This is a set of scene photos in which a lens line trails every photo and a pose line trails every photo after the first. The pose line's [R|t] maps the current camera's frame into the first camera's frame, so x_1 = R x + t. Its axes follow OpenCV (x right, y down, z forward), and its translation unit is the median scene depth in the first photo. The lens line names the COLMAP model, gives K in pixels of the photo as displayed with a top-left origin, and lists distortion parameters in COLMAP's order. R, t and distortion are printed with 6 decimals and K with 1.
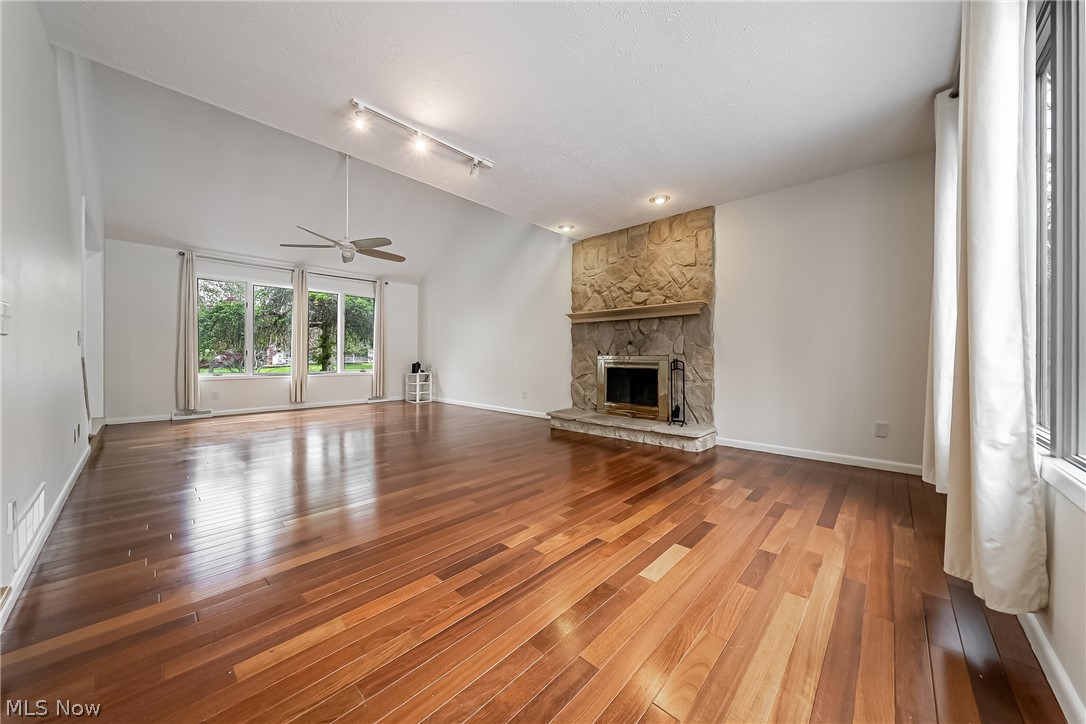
lens RADIAL K [[377.4, 0, 544.3], [0, 377.4, 359.5], [0, 0, 1]] dist [-0.001465, -0.000069]
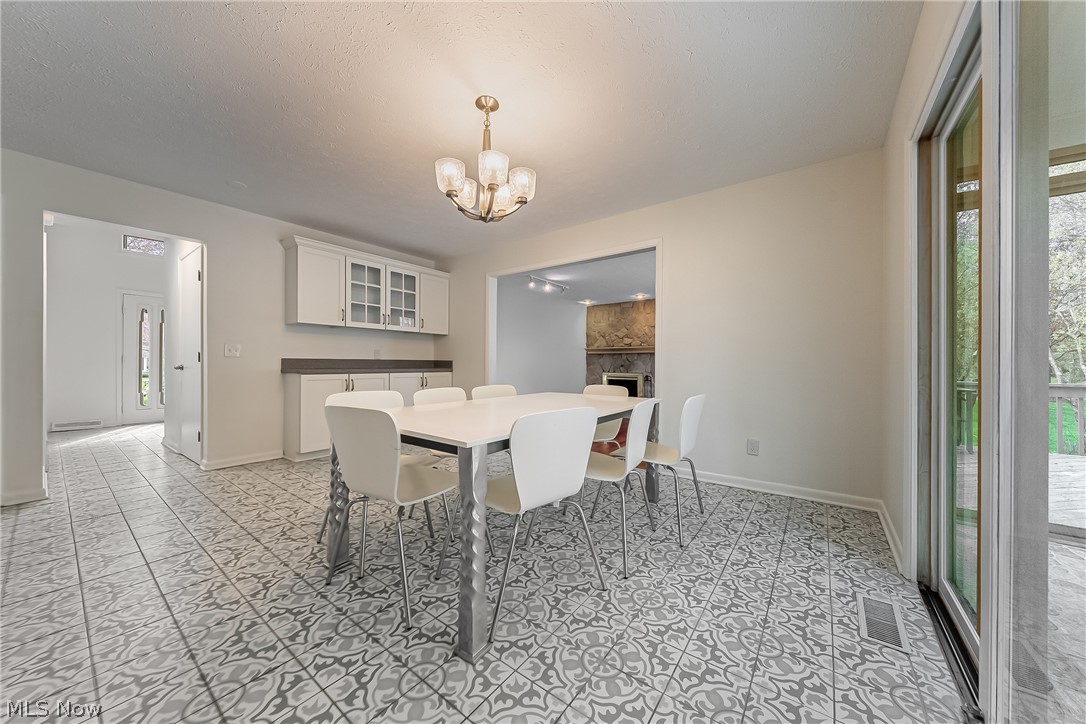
lens RADIAL K [[377.4, 0, 544.4], [0, 377.4, 367.7], [0, 0, 1]] dist [-0.001465, -0.000069]
pose [[0.994529, 0.001669, 0.104444, -0.330648], [-0.000974, 0.999977, -0.006705, -0.023492], [-0.104453, 0.006567, 0.994508, -0.761750]]
